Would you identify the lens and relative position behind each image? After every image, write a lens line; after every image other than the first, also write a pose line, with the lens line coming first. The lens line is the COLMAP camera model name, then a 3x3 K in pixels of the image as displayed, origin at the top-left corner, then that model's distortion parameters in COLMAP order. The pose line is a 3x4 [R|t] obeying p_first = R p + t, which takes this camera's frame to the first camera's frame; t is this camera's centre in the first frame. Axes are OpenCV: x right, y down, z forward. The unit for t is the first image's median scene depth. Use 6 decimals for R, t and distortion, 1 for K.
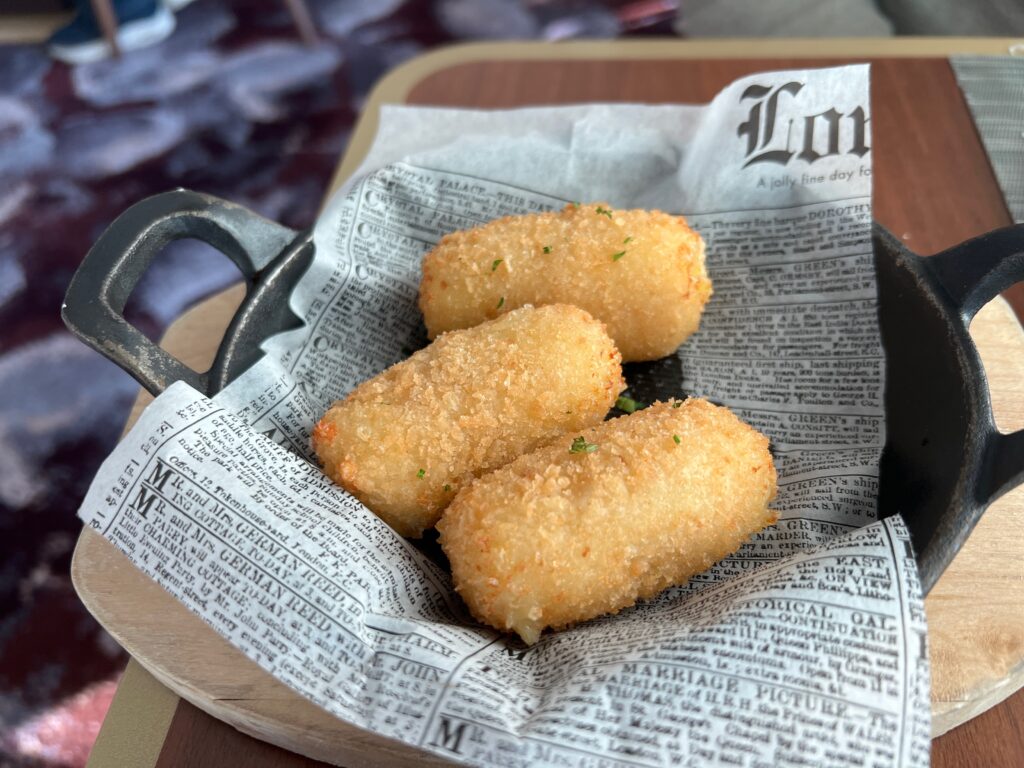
lens RADIAL K [[779.7, 0, 509.6], [0, 779.7, 384.8], [0, 0, 1]] dist [-0.025029, 0.000442]
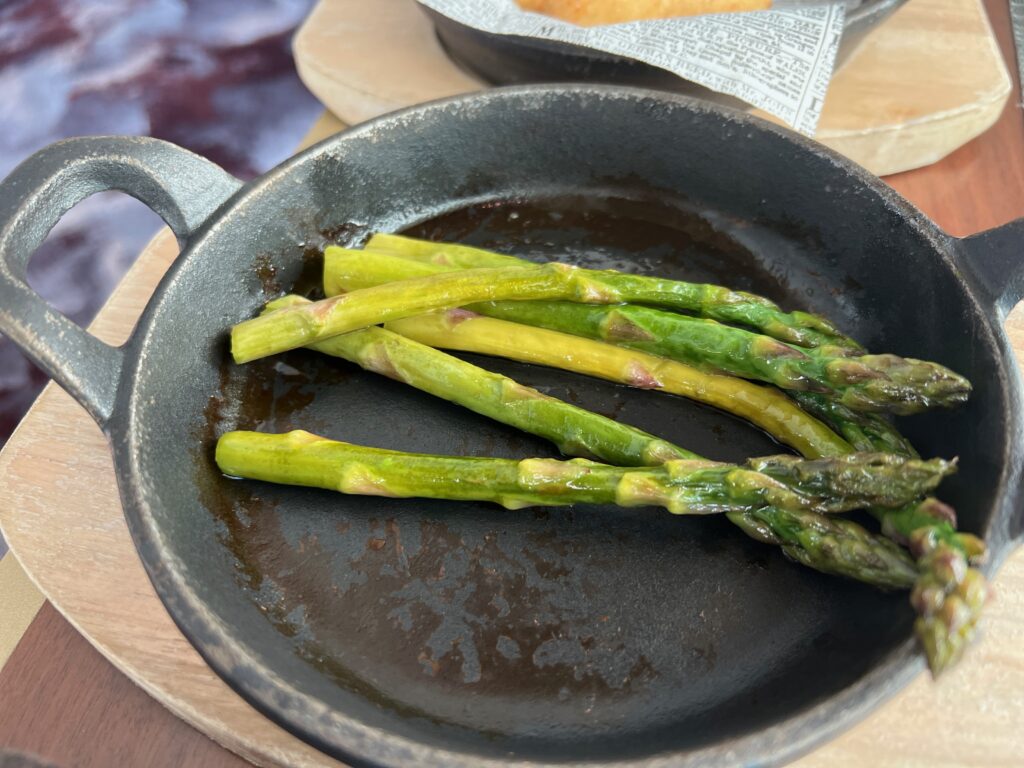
lens RADIAL K [[779.7, 0, 514.2], [0, 779.7, 383.4], [0, 0, 1]] dist [-0.025029, 0.000442]
pose [[0.986689, 0.146952, -0.069636, 0.089069], [-0.143378, 0.988203, 0.053839, 1.128910], [0.076726, -0.043138, 0.996119, -0.756066]]
